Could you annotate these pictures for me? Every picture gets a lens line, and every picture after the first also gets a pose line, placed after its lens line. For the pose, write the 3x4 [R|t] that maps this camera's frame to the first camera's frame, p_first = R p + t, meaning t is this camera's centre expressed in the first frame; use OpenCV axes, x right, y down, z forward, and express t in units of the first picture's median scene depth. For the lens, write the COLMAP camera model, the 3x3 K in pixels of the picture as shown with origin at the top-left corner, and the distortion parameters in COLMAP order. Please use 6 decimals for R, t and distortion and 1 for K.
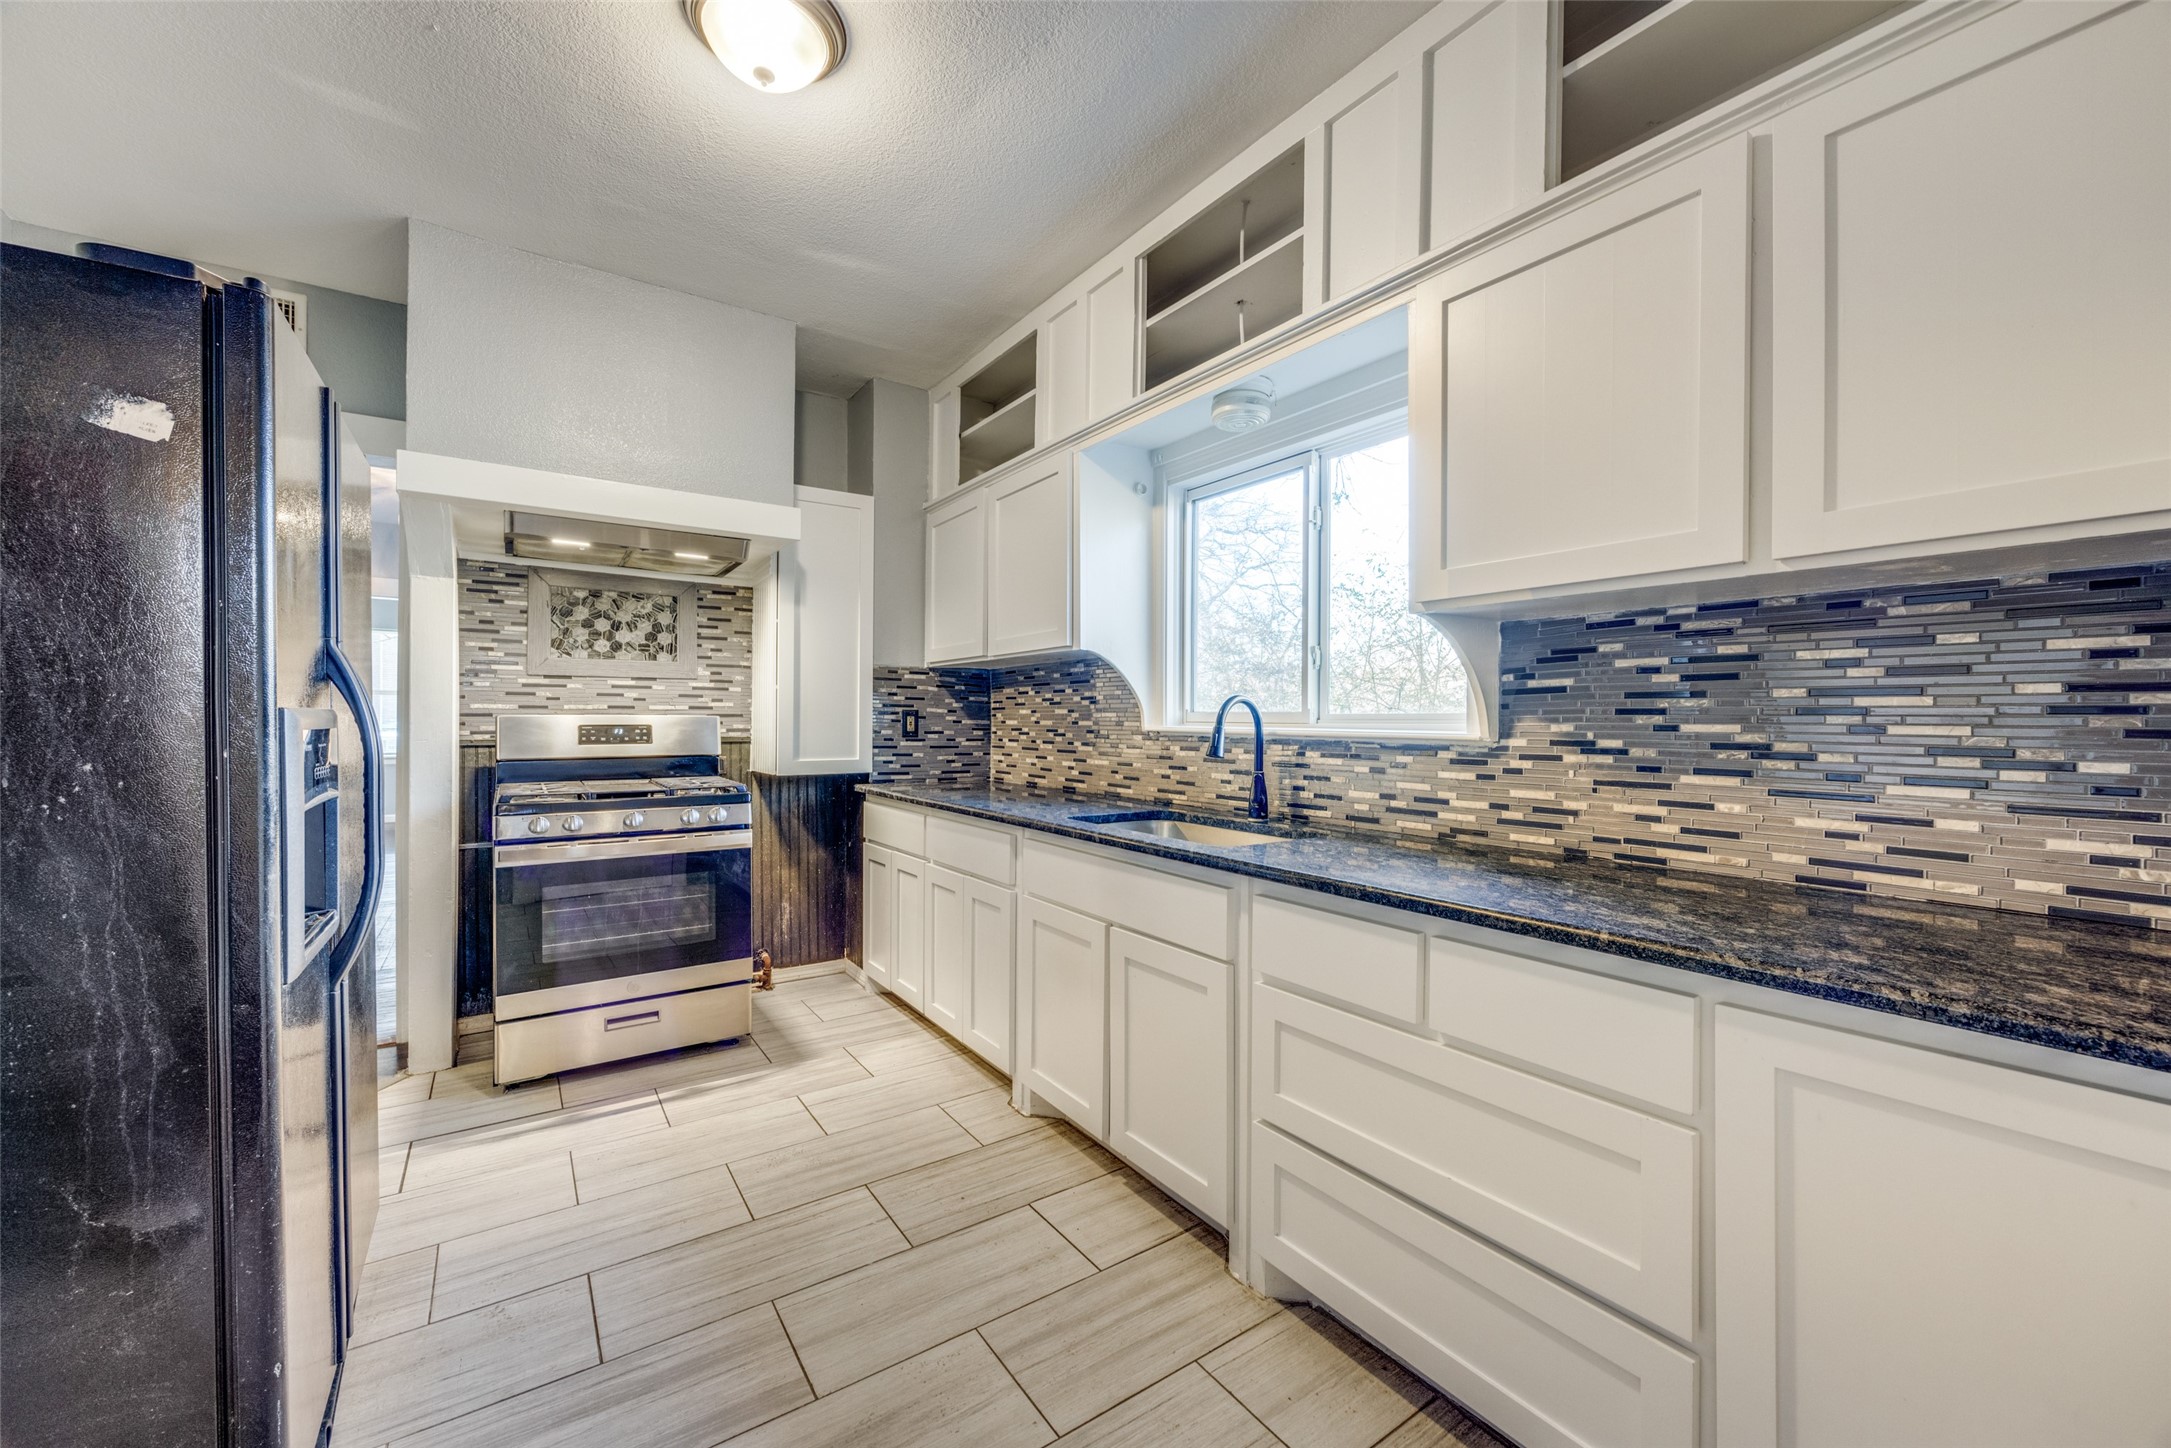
lens RADIAL K [[836.8, 0, 1086.2], [0, 836.8, 722.4], [0, 0, 1]] dist [-0.011805, -0.000063]
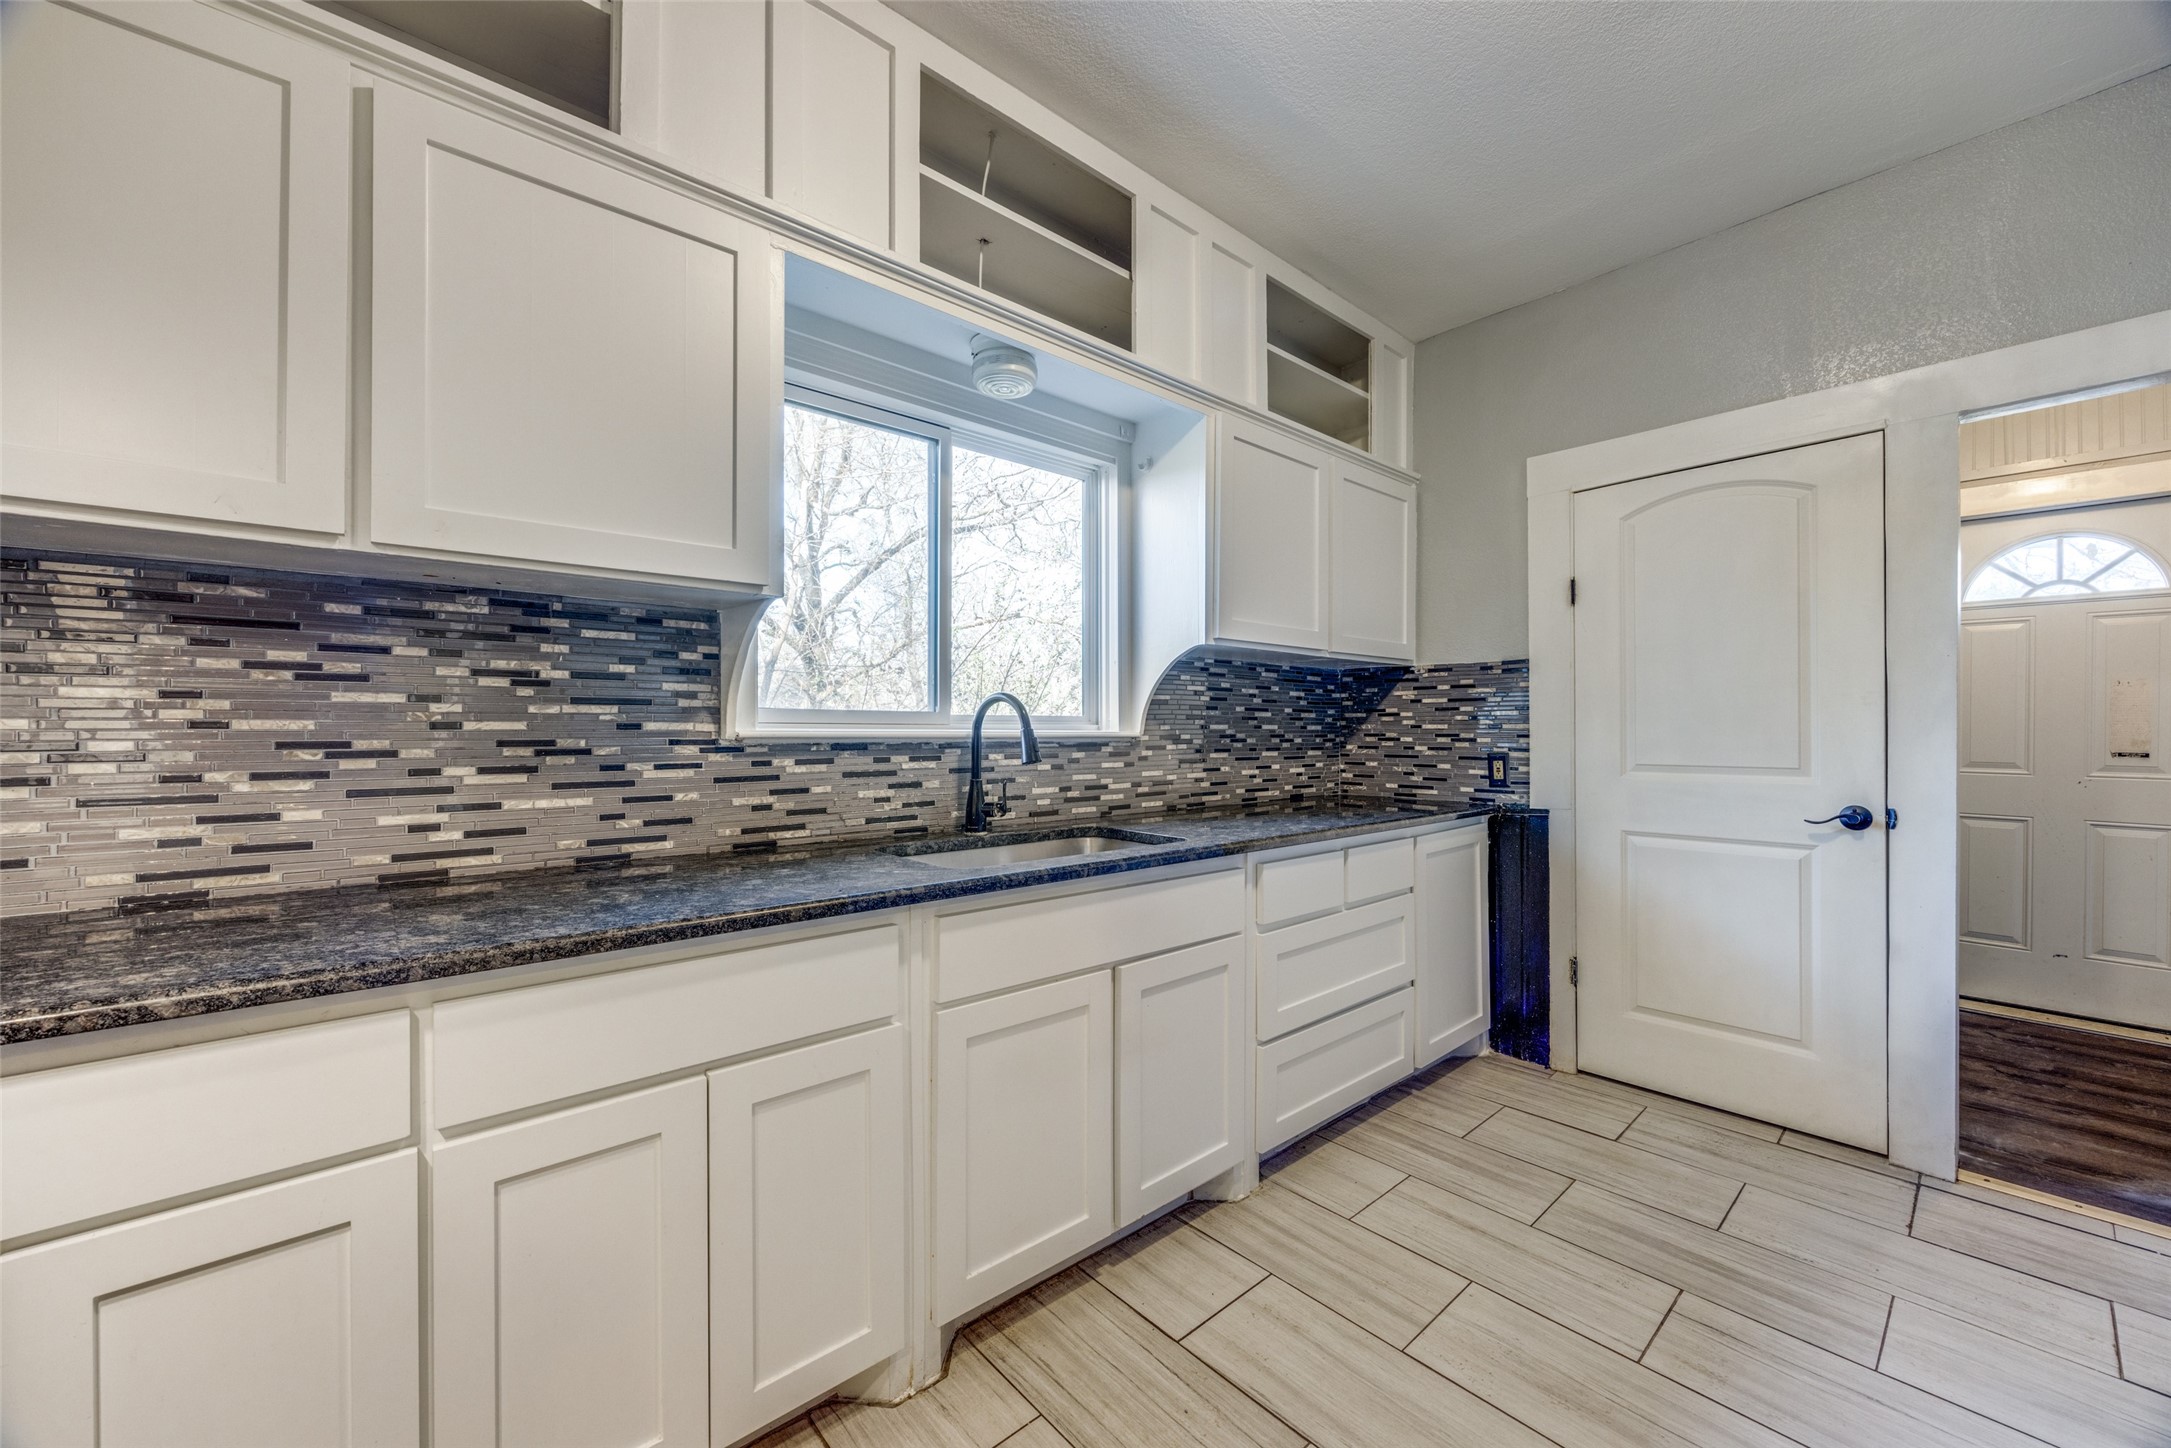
lens RADIAL K [[836.8, 0, 1095.4], [0, 836.8, 730.3], [0, 0, 1]] dist [-0.011805, -0.000063]
pose [[-0.128861, -0.013731, 0.991568, -0.704618], [-0.004336, 0.999902, 0.013283, -0.005954], [-0.991653, -0.002588, -0.128908, 1.006550]]
